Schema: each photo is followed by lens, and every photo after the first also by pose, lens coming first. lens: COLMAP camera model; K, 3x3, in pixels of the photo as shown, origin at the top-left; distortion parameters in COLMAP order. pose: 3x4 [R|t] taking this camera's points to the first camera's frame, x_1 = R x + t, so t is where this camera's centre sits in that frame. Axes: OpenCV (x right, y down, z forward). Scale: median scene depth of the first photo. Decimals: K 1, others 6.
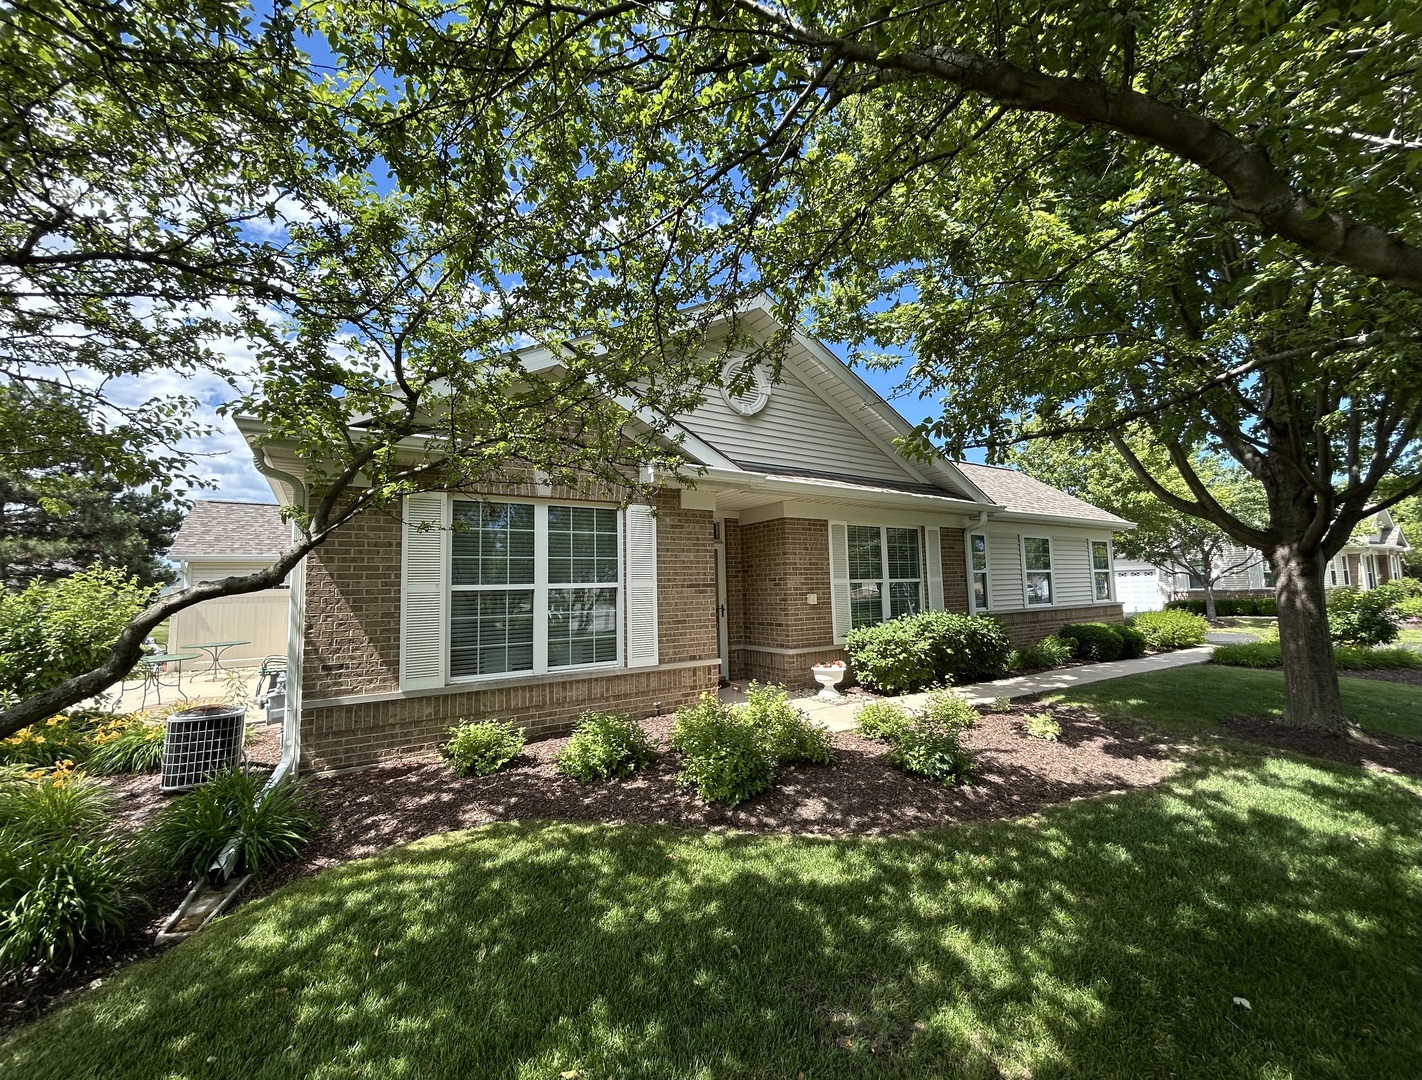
lens RADIAL K [[583.9, 0, 713.0], [0, 583.9, 540.3], [0, 0, 1]] dist [0.002635, 0.000242]
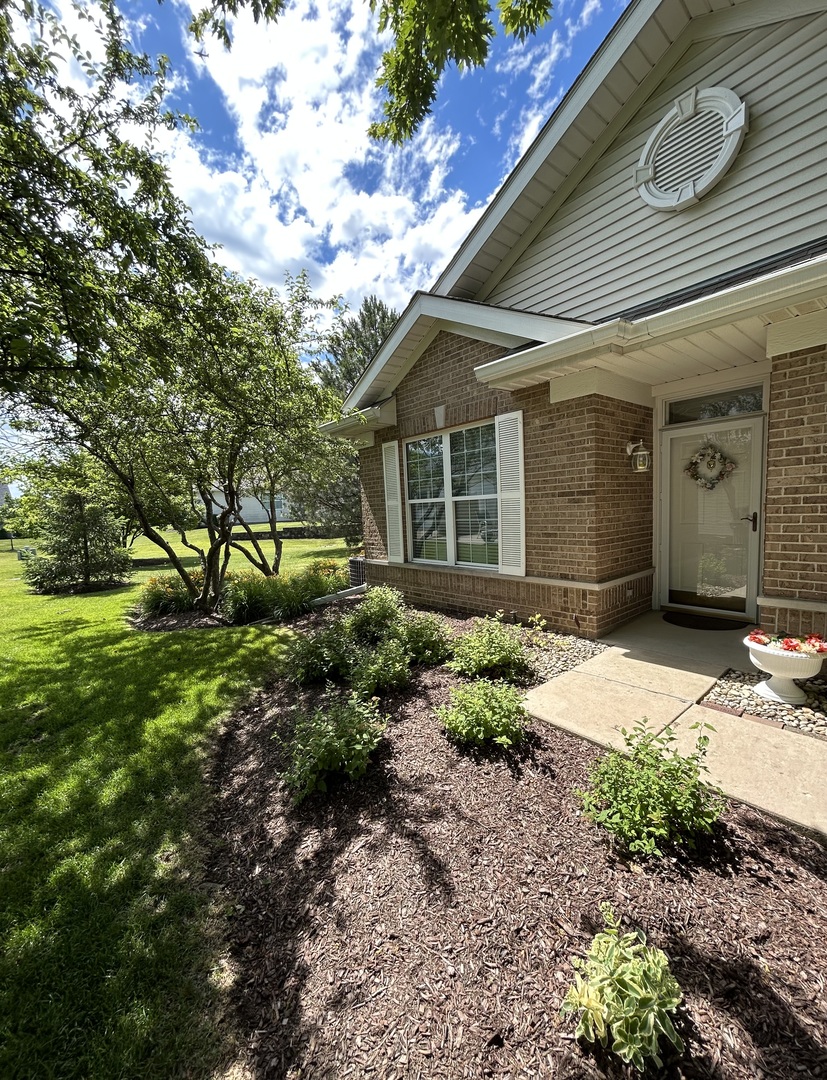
lens RADIAL K [[443.4, 0, 416.7], [0, 443.4, 548.4], [0, 0, 1]] dist [0.002635, 0.000242]
pose [[0.118964, 0.114372, -0.986289, 0.674928], [0.132527, 0.982626, 0.129932, 0.049649], [0.984014, -0.146168, 0.101740, 0.820416]]
